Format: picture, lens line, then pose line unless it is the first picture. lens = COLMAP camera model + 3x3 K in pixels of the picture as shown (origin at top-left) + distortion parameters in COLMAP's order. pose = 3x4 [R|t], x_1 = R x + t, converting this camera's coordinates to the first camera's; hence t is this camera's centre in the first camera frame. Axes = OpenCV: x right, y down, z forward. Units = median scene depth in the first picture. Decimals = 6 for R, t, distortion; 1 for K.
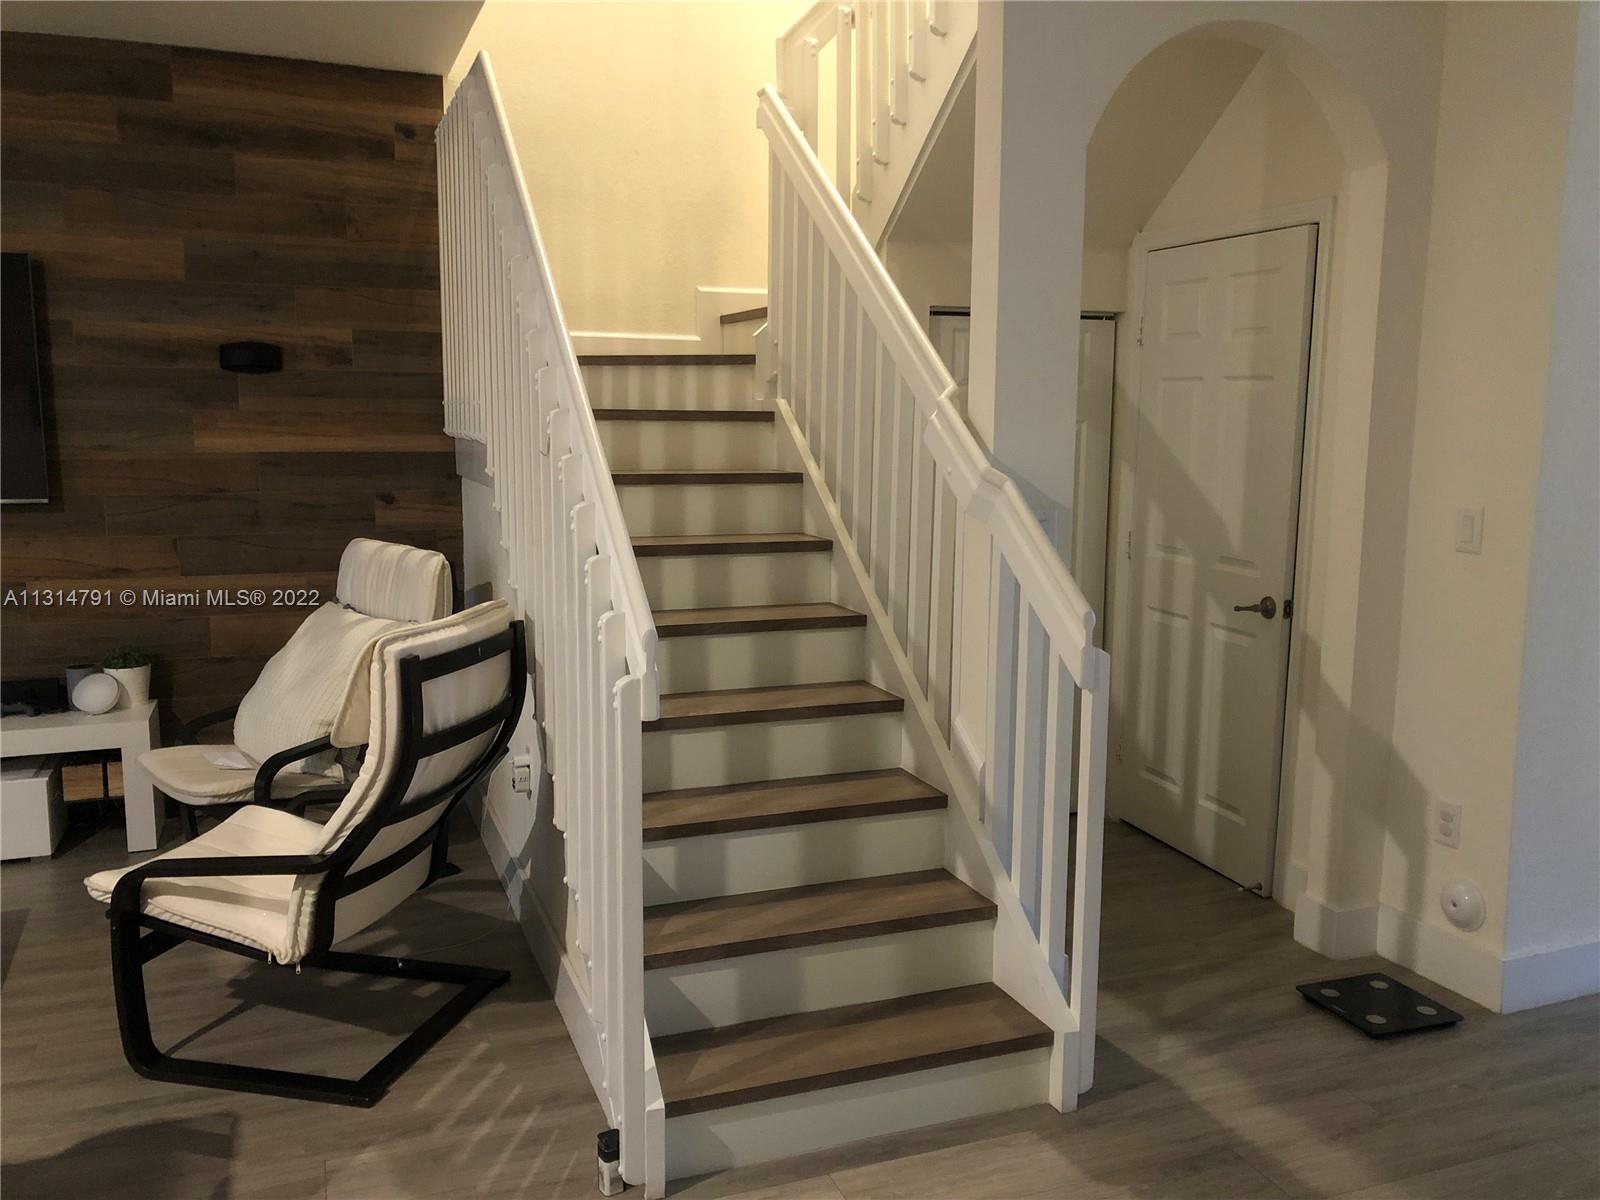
lens RADIAL K [[1314.1, 0, 801.7], [0, 1314.1, 607.4], [0, 0, 1]] dist [0.040141, -0.007364]
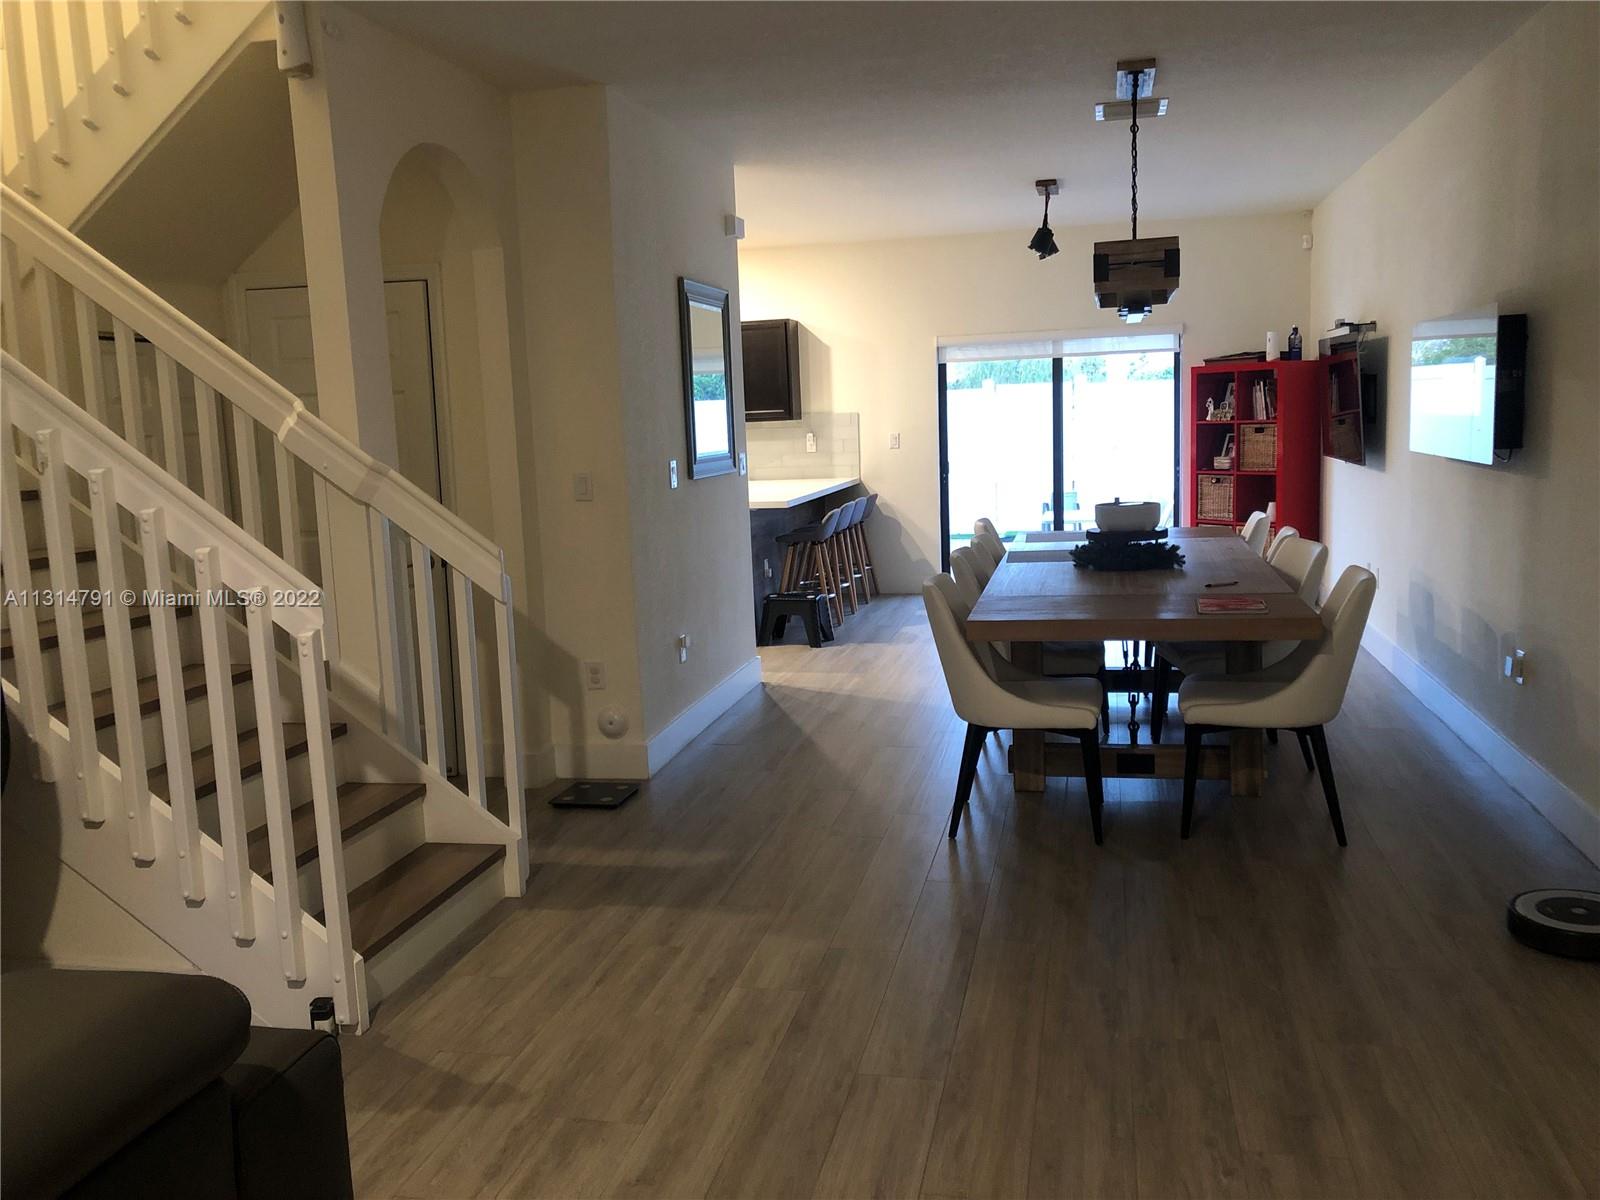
lens RADIAL K [[1314.1, 0, 801.7], [0, 1314.1, 607.4], [0, 0, 1]] dist [0.040141, -0.007364]
pose [[0.558980, -0.151342, 0.815253, -0.700552], [0.159986, 0.984413, 0.073050, 0.011441], [-0.813601, 0.089596, 0.574479, -0.102816]]
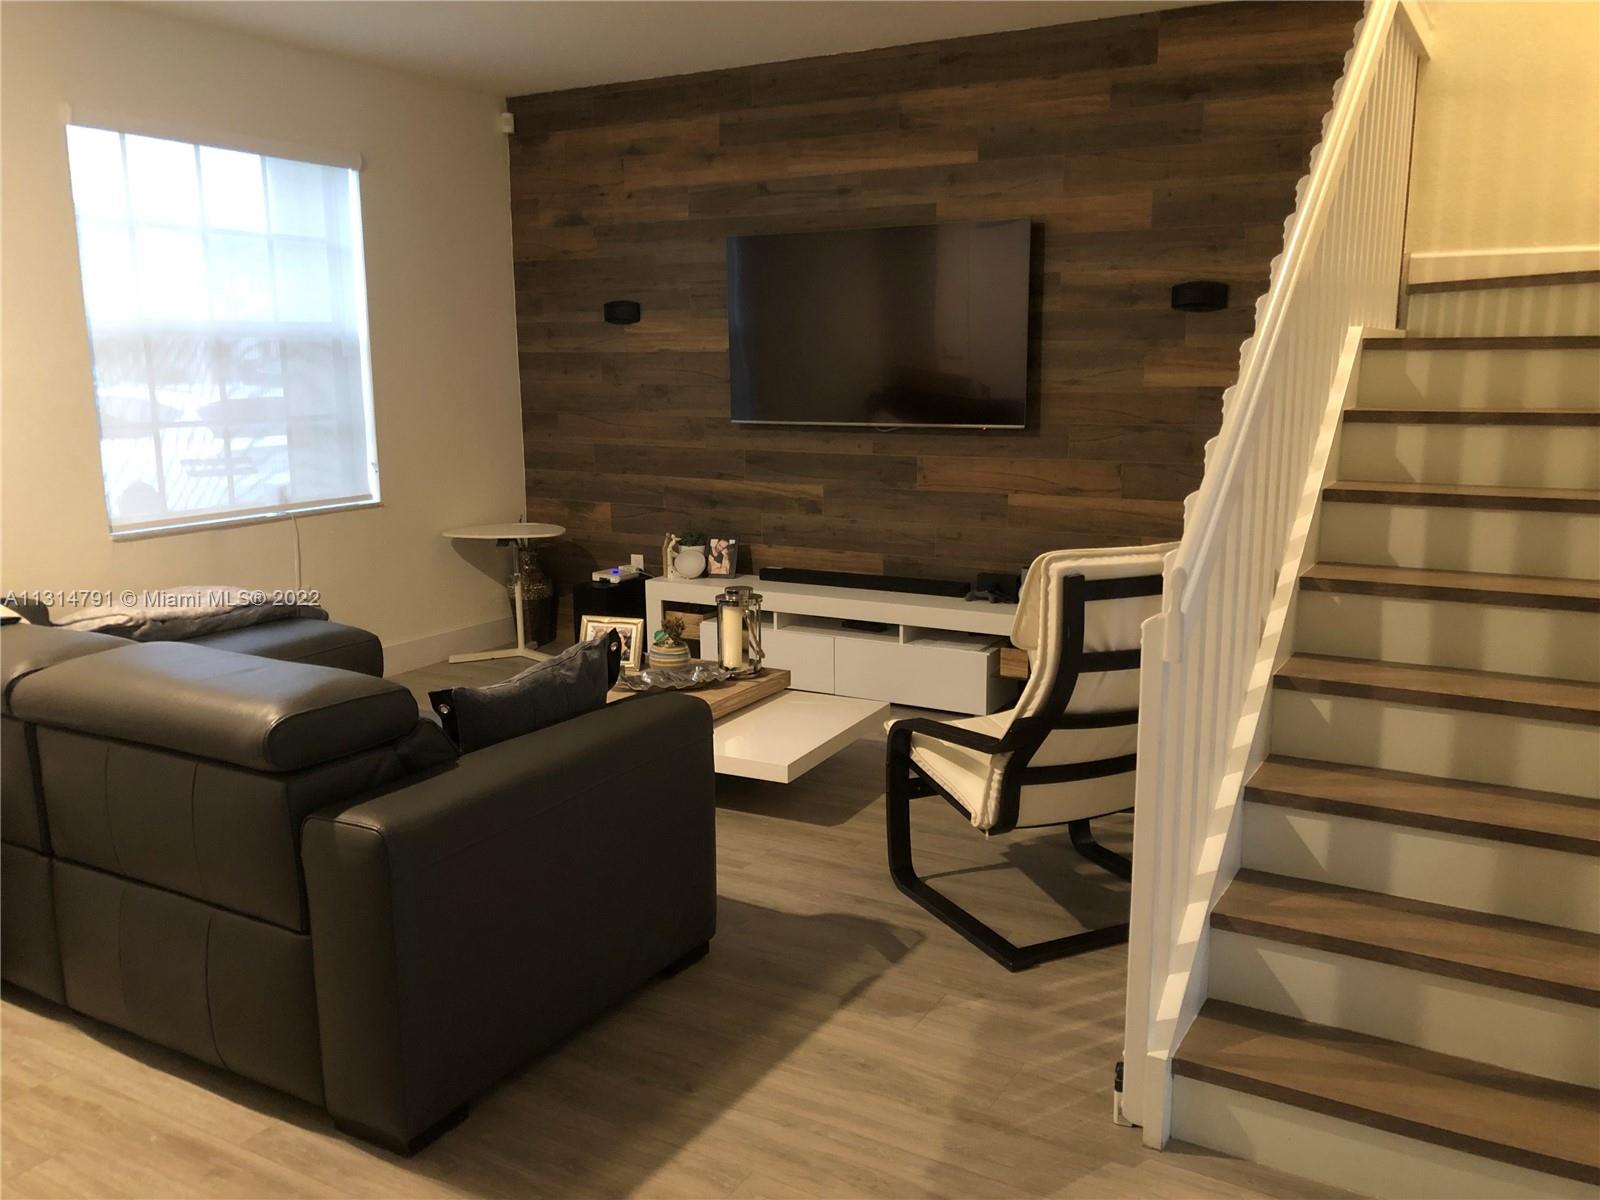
lens RADIAL K [[1310.9, 0, 800.0], [0, 1310.9, 600.0], [0, 0, 1]] dist [0.073977, -0.101551]
pose [[0.637249, 0.134354, -0.758856, 0.341086], [-0.104533, 0.990655, 0.087612, -0.012149], [0.763536, 0.023495, 0.645338, 0.127470]]
